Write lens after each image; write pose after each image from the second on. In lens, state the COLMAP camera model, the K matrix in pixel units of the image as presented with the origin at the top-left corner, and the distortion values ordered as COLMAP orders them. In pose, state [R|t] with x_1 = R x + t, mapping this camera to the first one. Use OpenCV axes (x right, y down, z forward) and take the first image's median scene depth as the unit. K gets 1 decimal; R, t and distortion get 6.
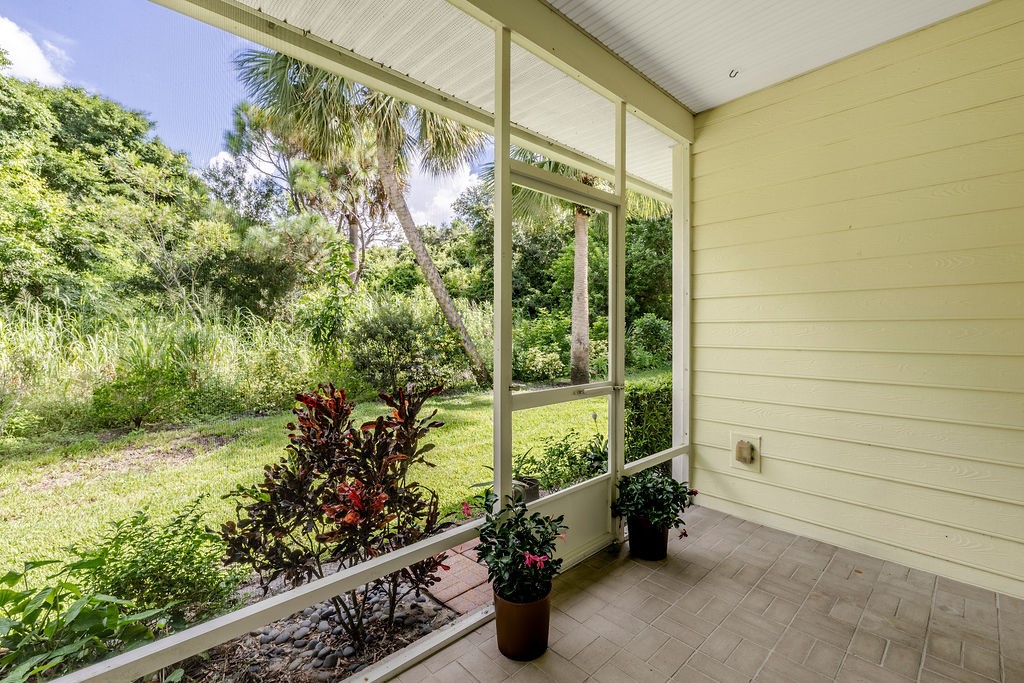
lens RADIAL K [[433.4, 0, 515.9], [0, 433.4, 328.5], [0, 0, 1]] dist [0.000653, 0.000192]
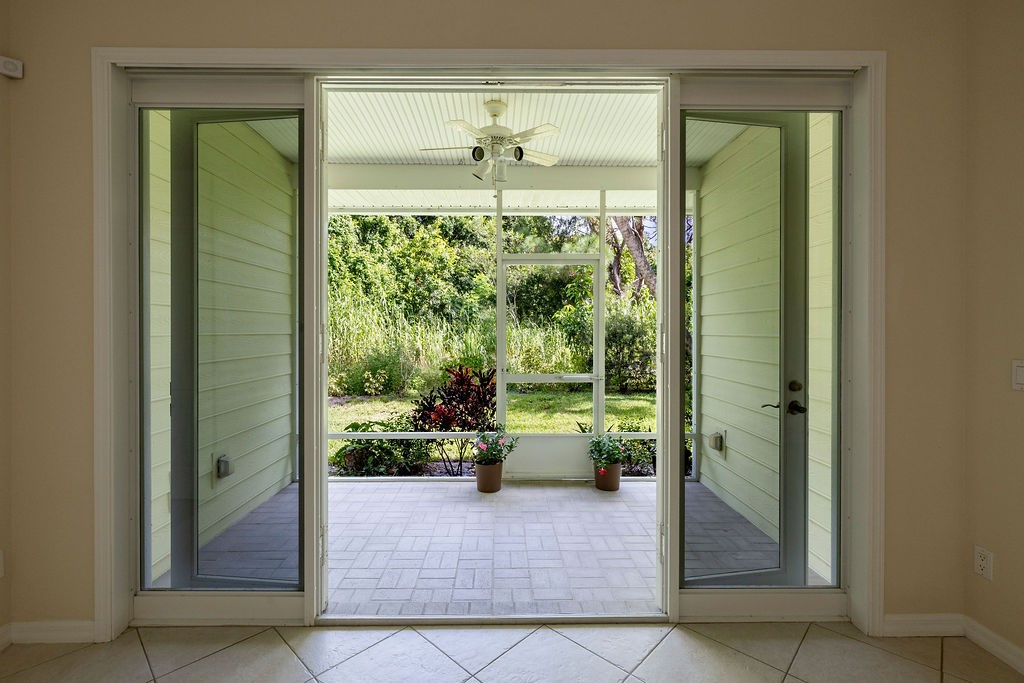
lens RADIAL K [[456.2, 0, 506.9], [0, 456.2, 330.3], [0, 0, 1]] dist [-0.015324, 0.000193]
pose [[0.726798, 0.003125, -0.686844, 0.267218], [-0.000469, 0.999992, 0.004054, -0.009305], [0.686851, -0.002625, 0.726794, -0.093255]]
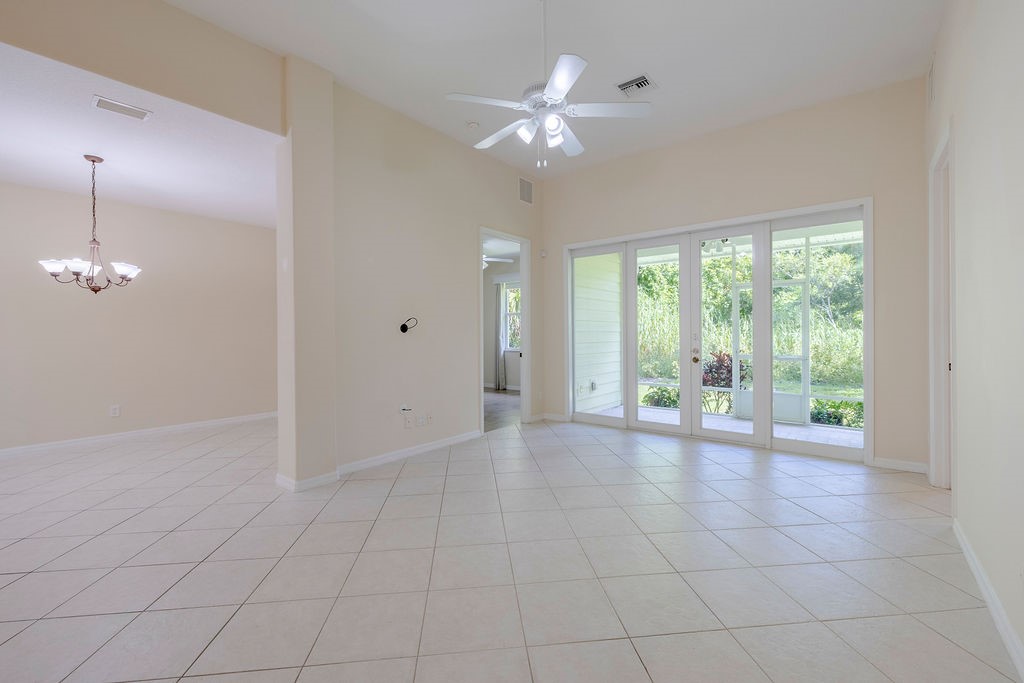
lens RADIAL K [[426.4, 0, 511.6], [0, 426.4, 336.9], [0, 0, 1]] dist [-0.000756, -0.000138]
pose [[0.112403, 0.010279, -0.993610, 0.575776], [0.007842, 0.999906, 0.011232, -0.005417], [0.993632, -0.009054, 0.112312, -0.207151]]
